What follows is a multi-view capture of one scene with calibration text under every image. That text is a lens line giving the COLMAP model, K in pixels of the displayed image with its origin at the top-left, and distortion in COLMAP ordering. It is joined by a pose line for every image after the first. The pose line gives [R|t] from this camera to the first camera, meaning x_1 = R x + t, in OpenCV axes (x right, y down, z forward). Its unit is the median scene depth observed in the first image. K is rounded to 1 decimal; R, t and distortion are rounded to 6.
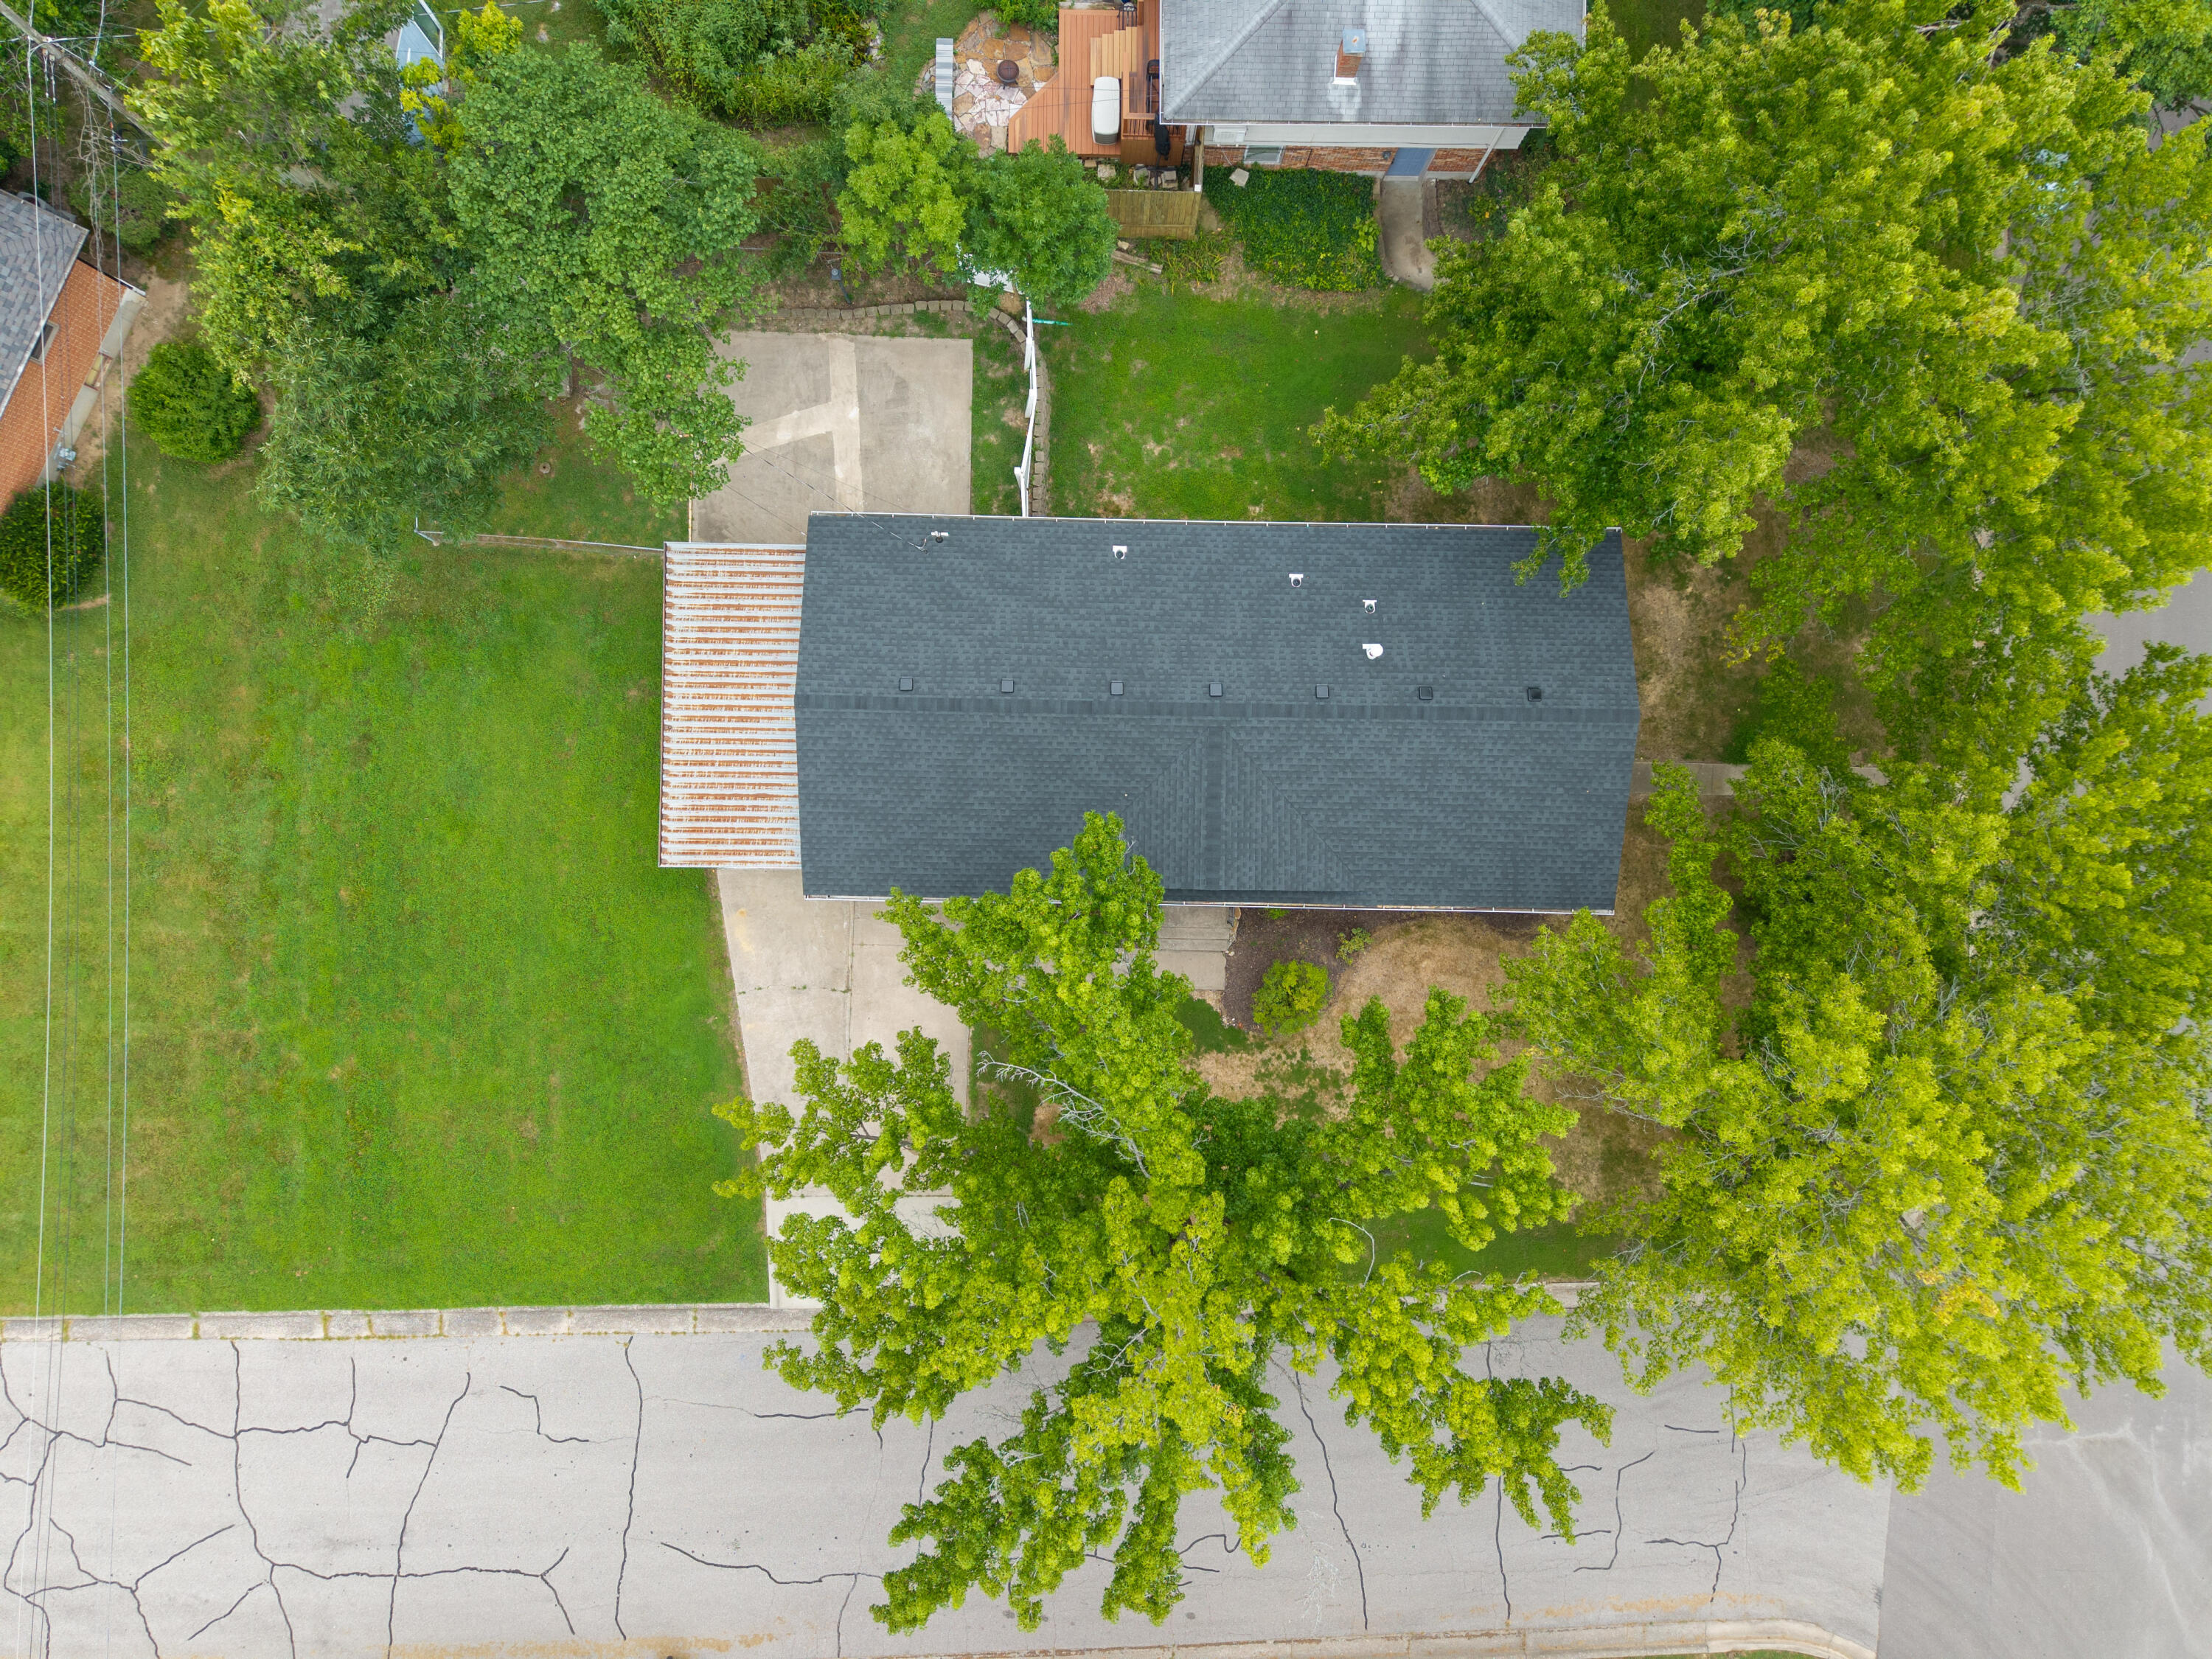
lens RADIAL K [[1472.4, 0, 1103.1], [0, 1472.4, 823.3], [0, 0, 1]] dist [0.008724, -0.009115]
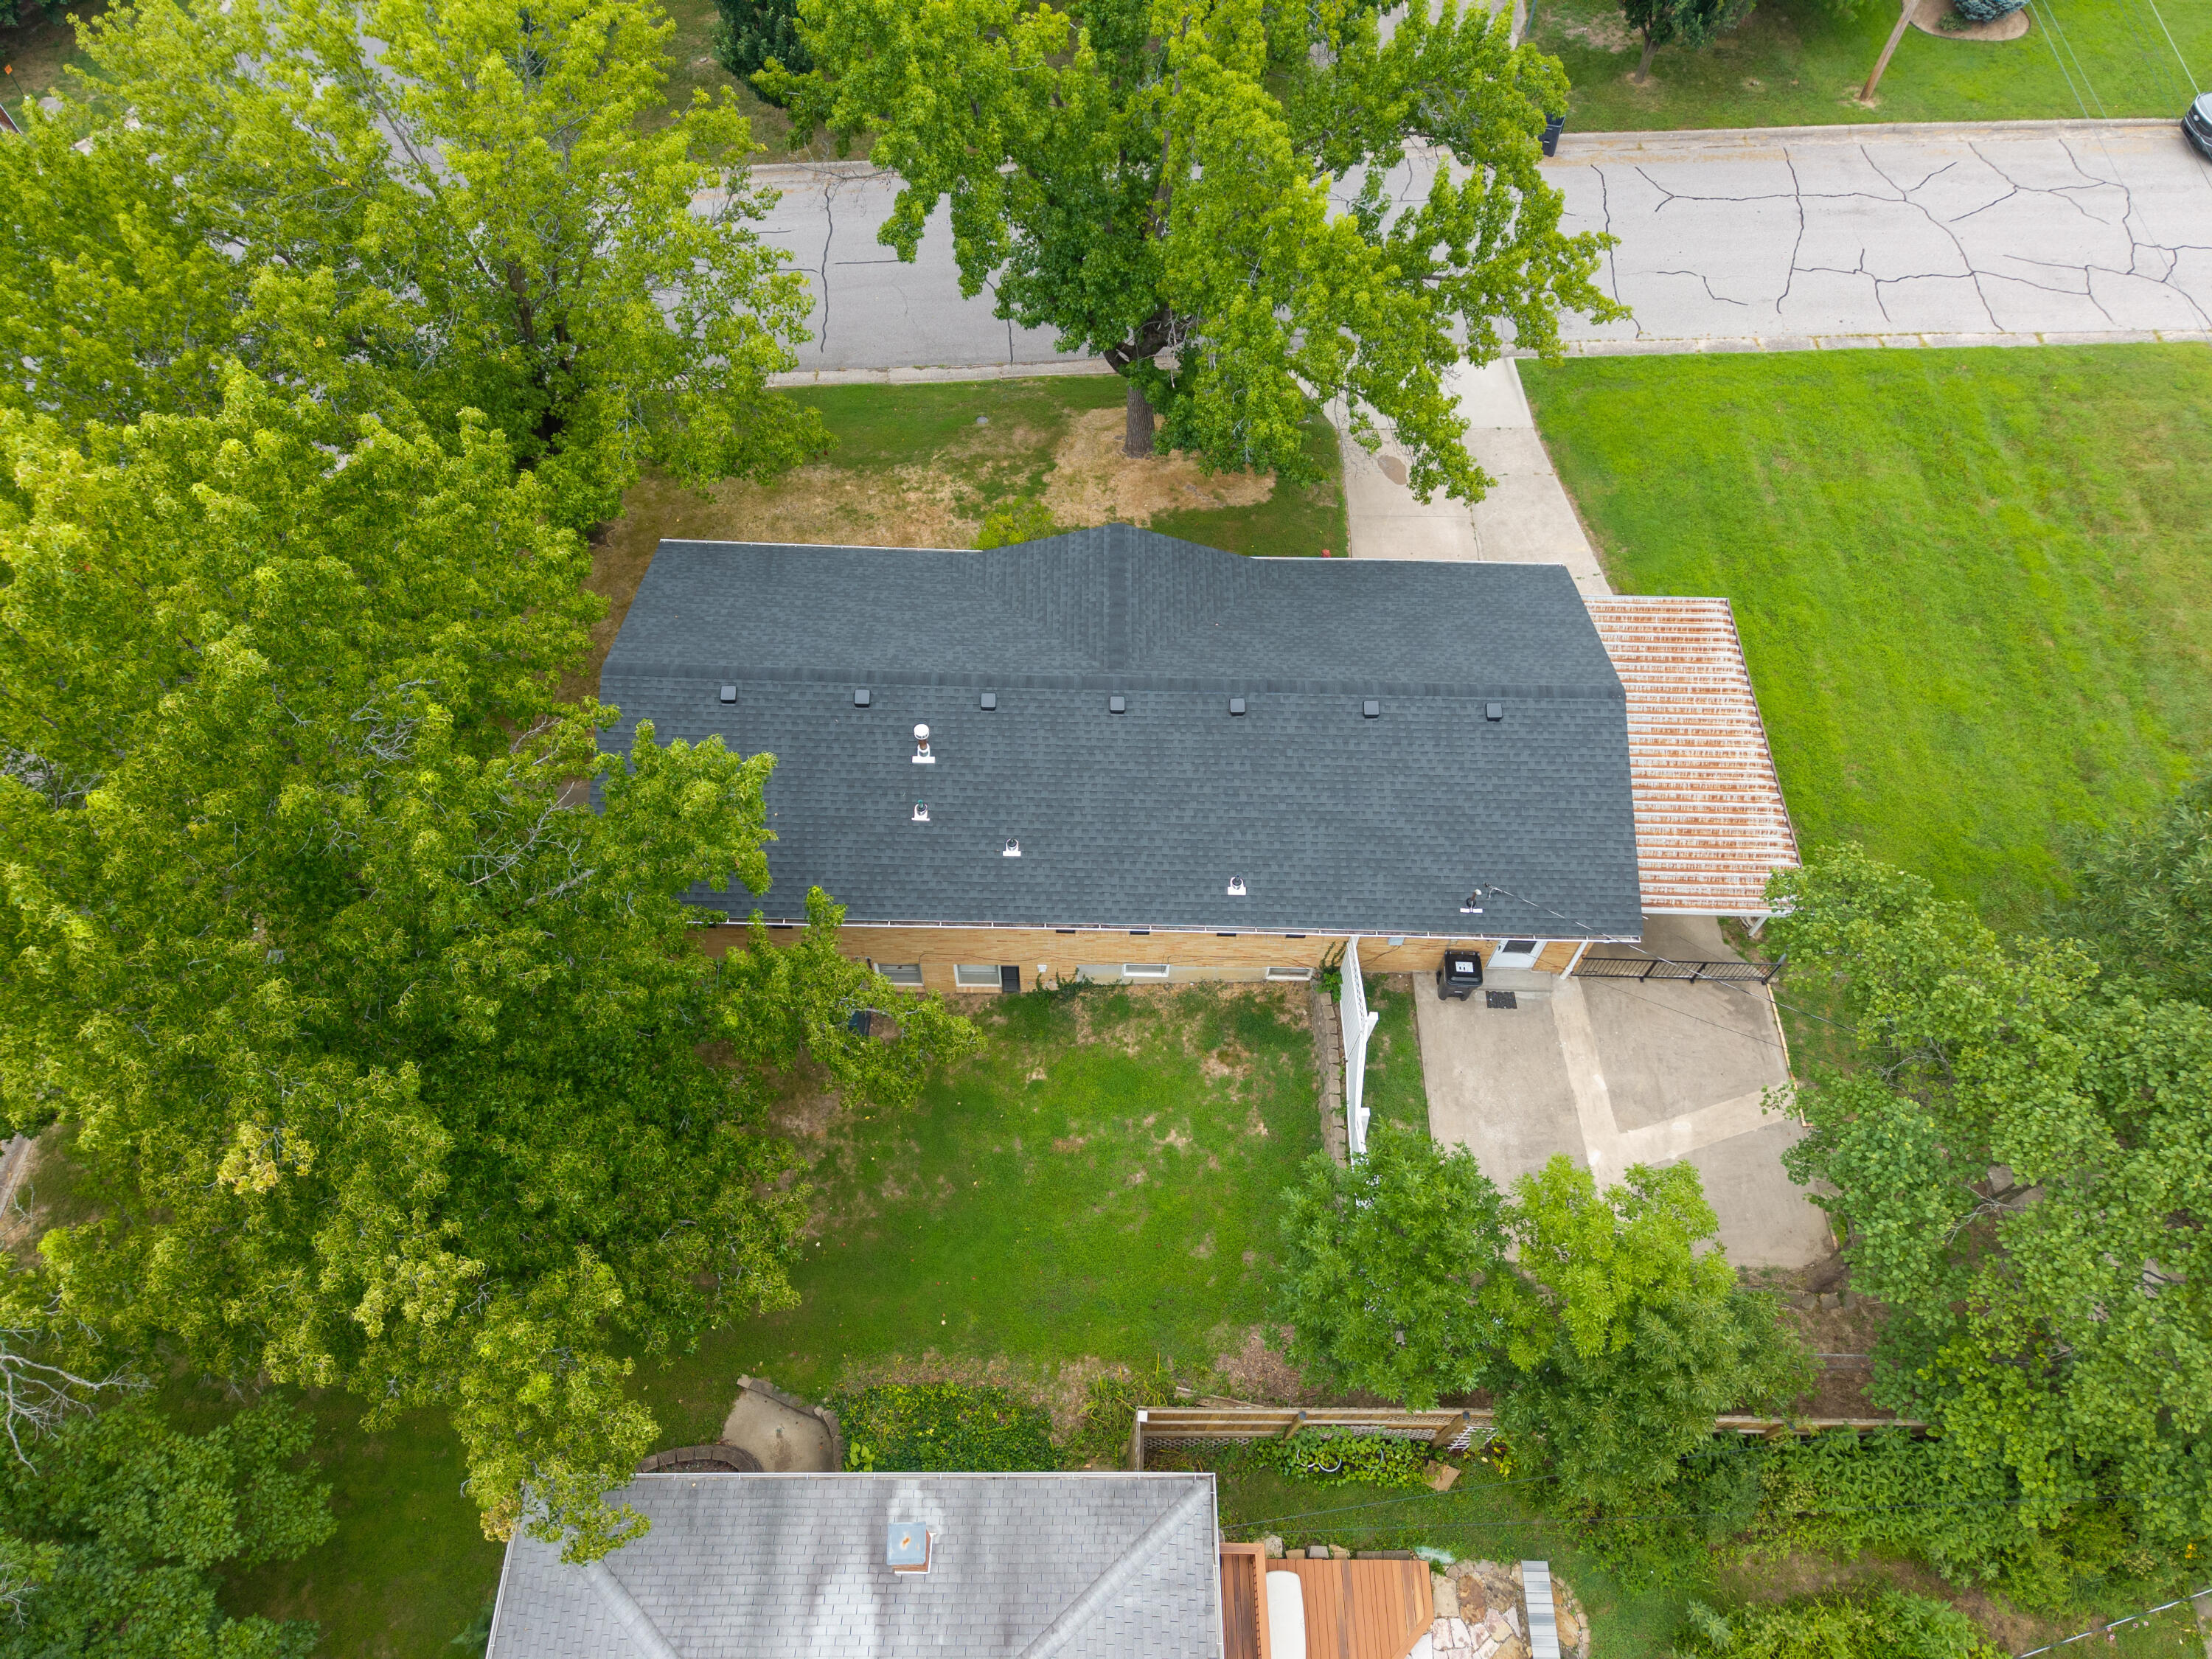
lens RADIAL K [[1472.4, 0, 1102.2], [0, 1472.4, 829.4], [0, 0, 1]] dist [0.008724, -0.009115]
pose [[-0.999241, -0.012761, -0.036816, 0.102517], [-0.008628, -0.848927, 0.528439, -0.521387], [-0.037997, 0.528355, 0.848173, 0.303934]]
